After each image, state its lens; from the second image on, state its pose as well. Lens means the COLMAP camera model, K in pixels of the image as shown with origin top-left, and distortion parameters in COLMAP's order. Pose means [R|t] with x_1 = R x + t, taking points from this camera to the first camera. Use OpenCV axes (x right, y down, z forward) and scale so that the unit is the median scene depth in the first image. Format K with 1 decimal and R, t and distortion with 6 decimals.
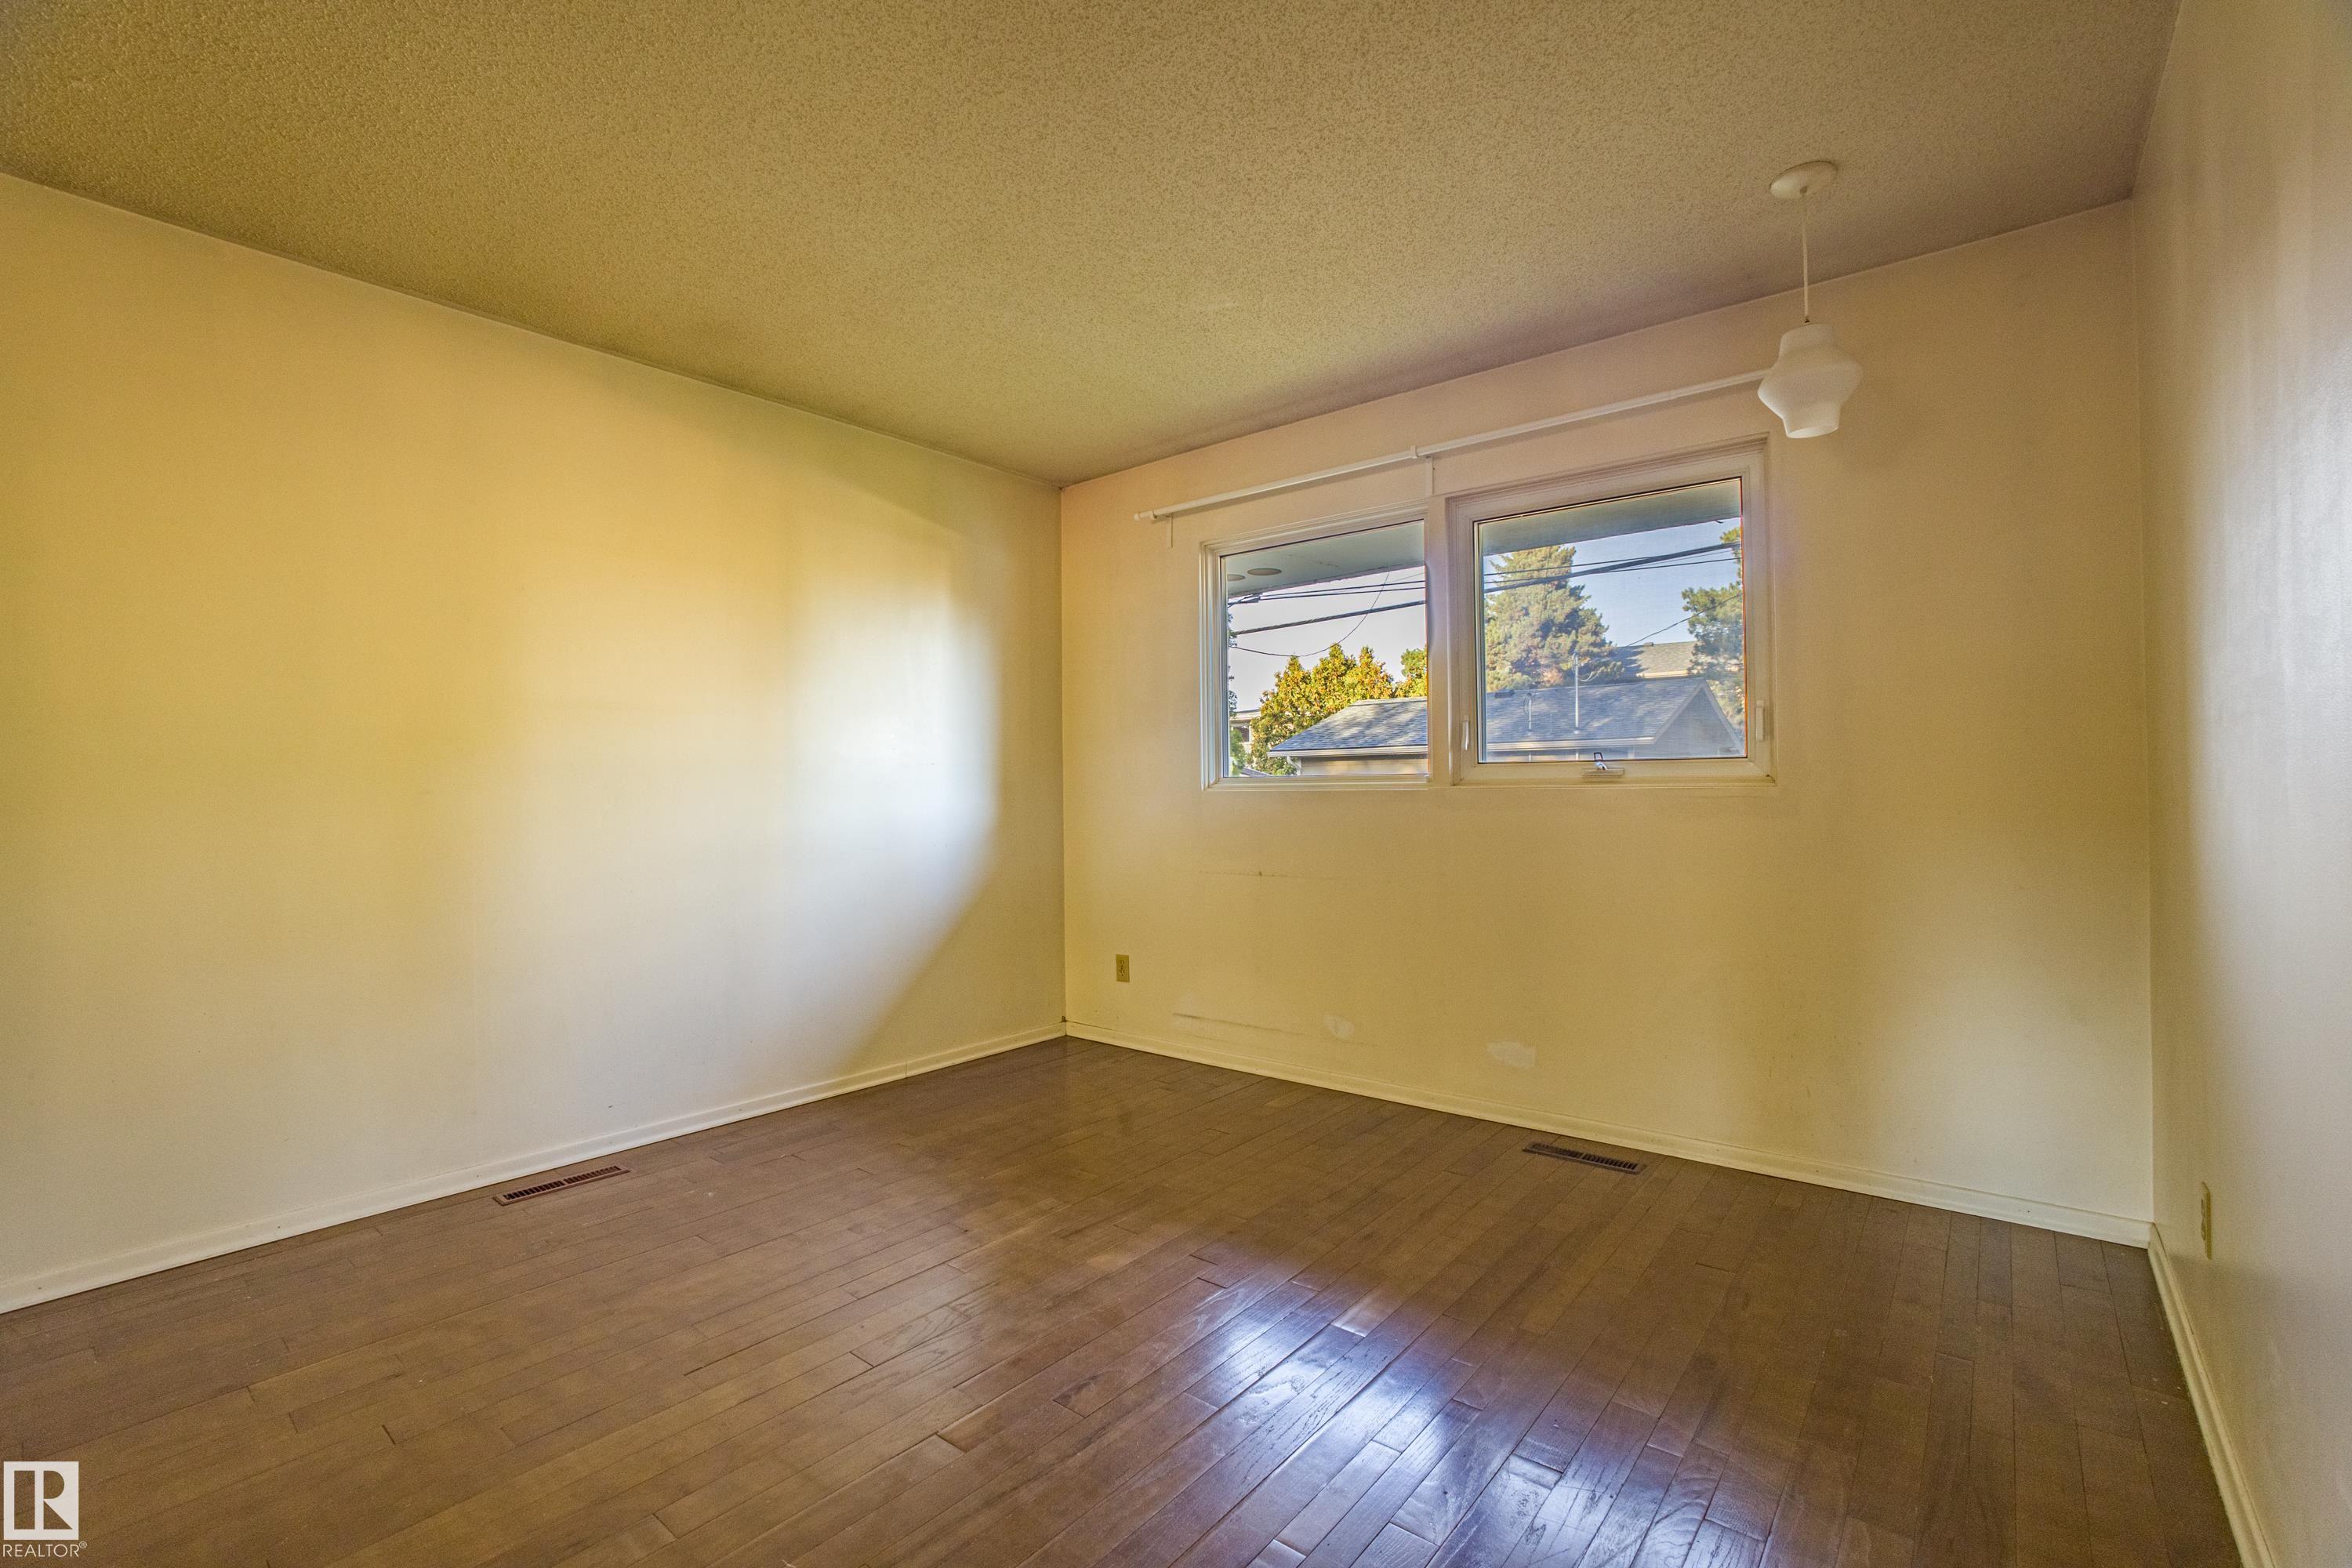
lens RADIAL K [[1033.7, 0, 1158.4], [0, 1033.7, 784.3], [0, 0, 1]] dist [-0.056414, 0.023784]
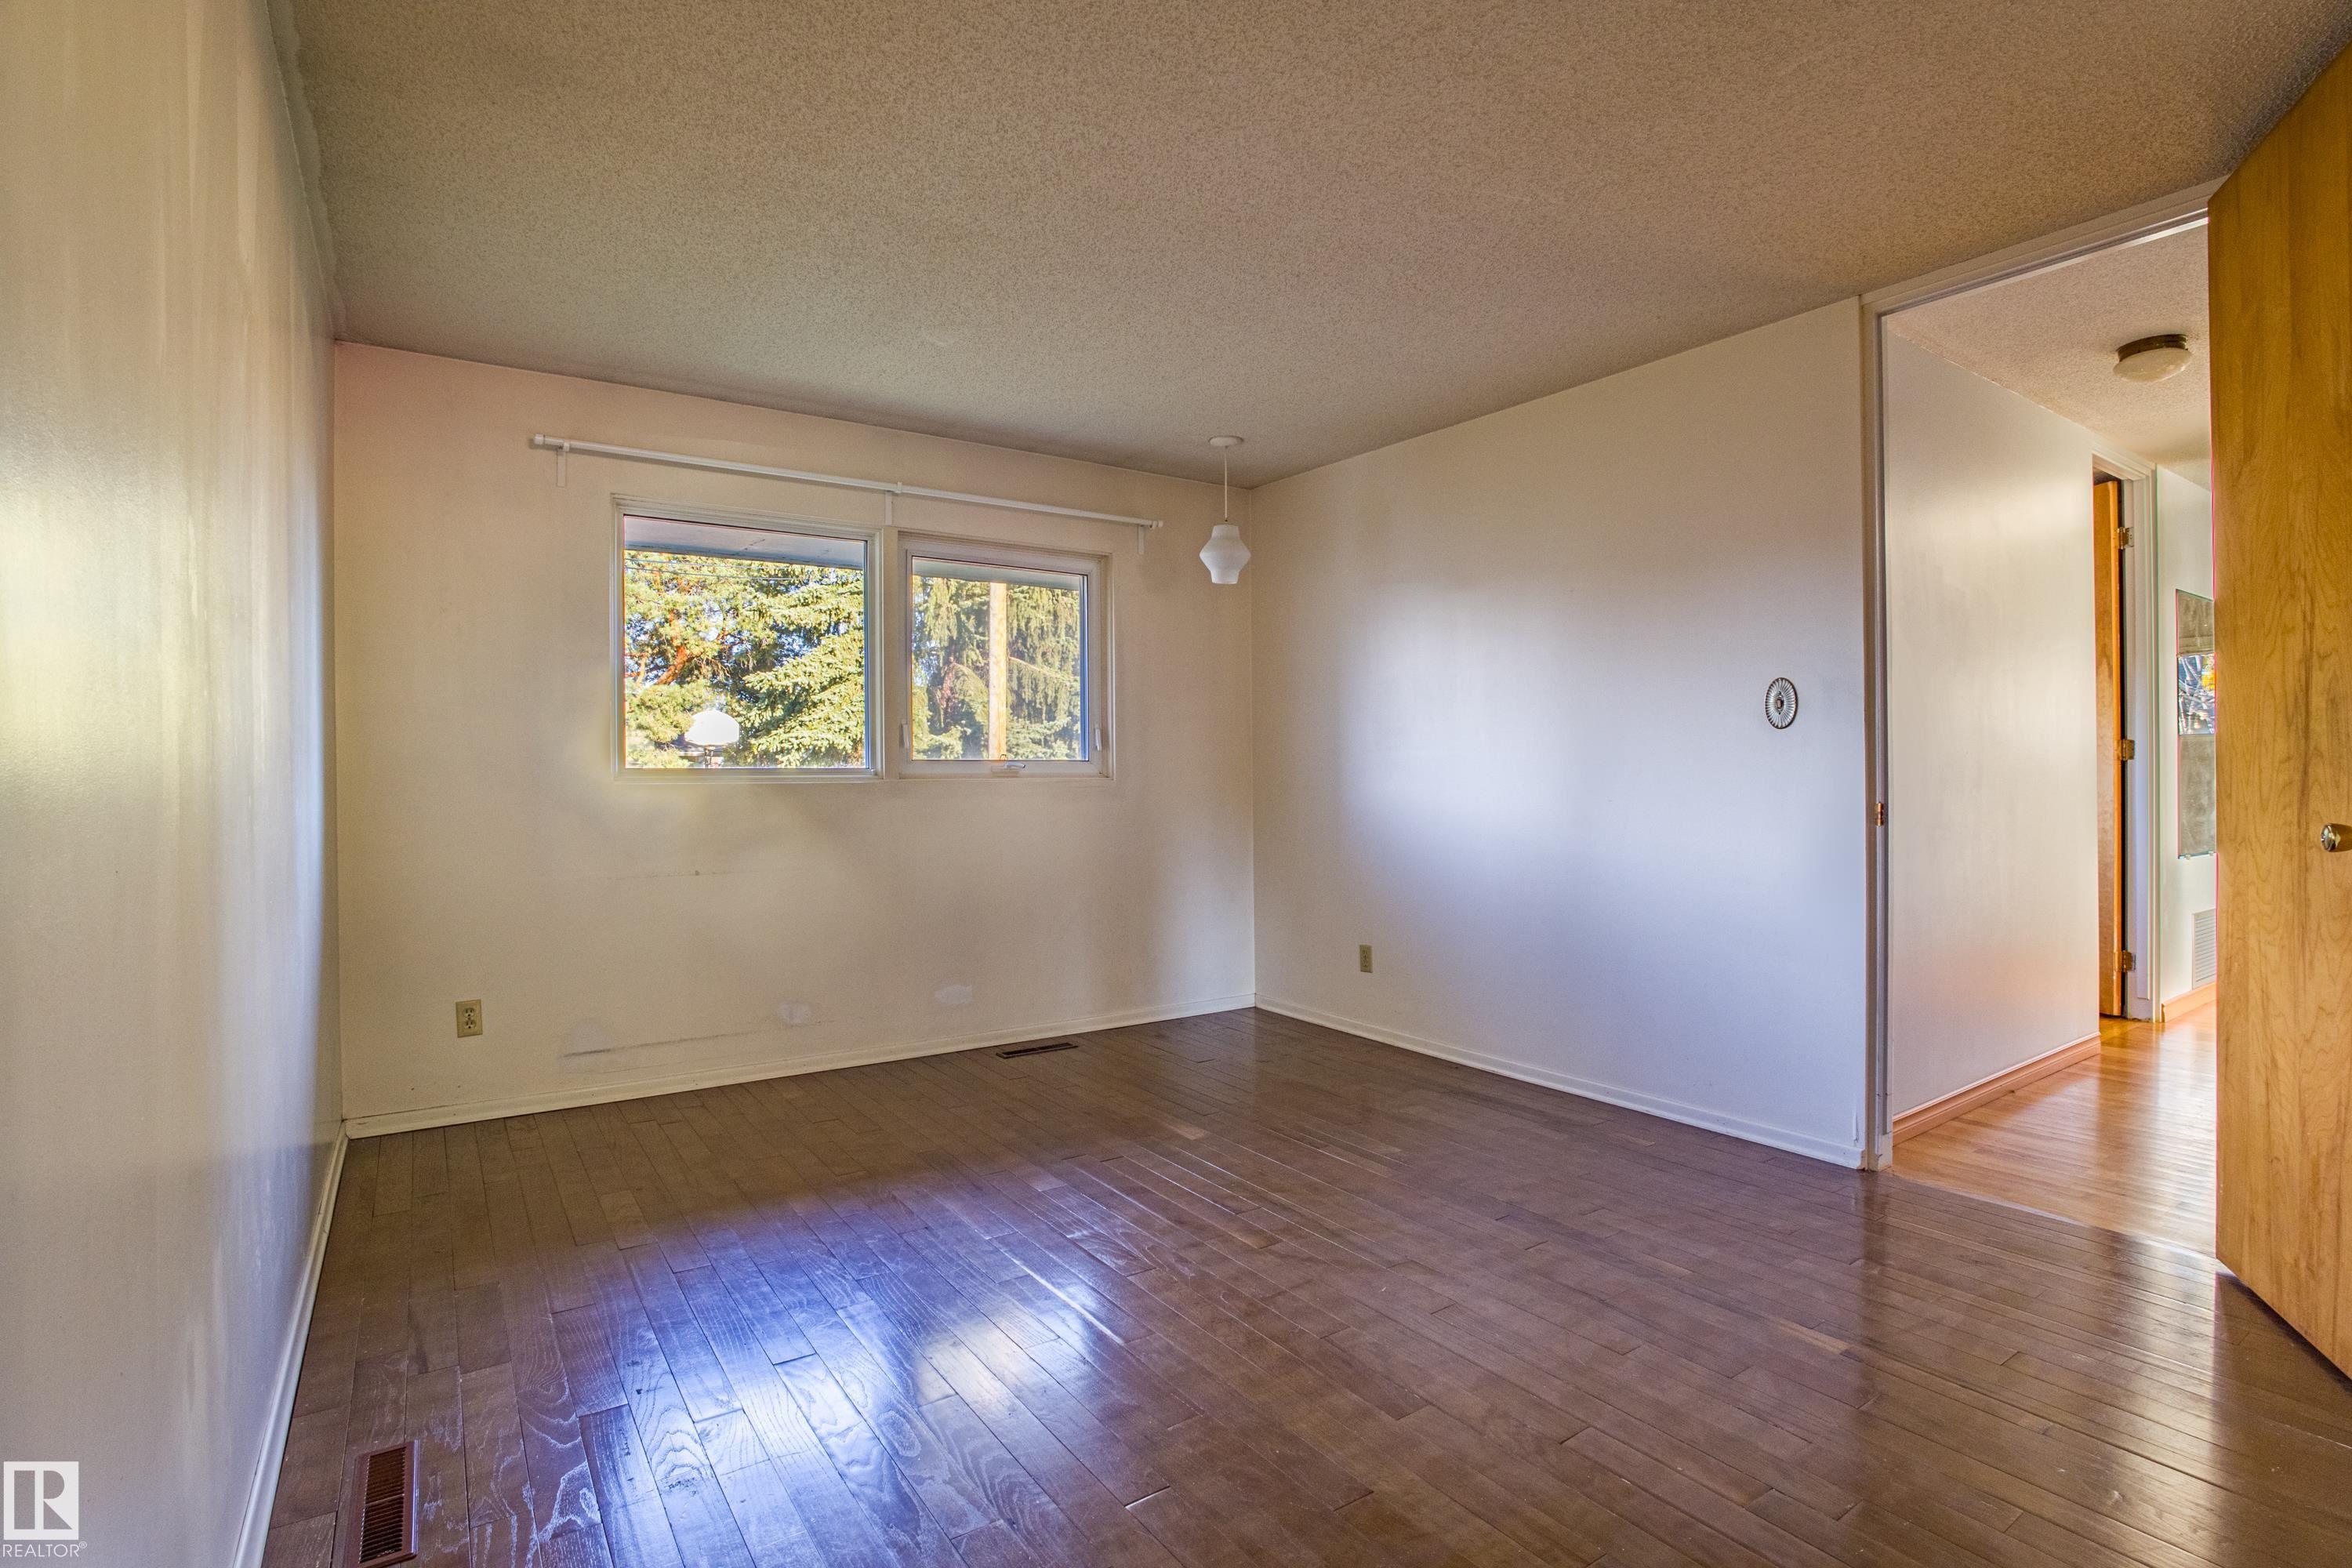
lens RADIAL K [[1127.8, 0, 1162.2], [0, 1127.8, 789.7], [0, 0, 1]] dist [-0.051363, 0.012376]
pose [[0.267742, -0.000123, 0.963491, -0.866628], [0.001258, 0.999999, -0.000222, 0.014333], [-0.963490, 0.001271, 0.267742, 0.373946]]
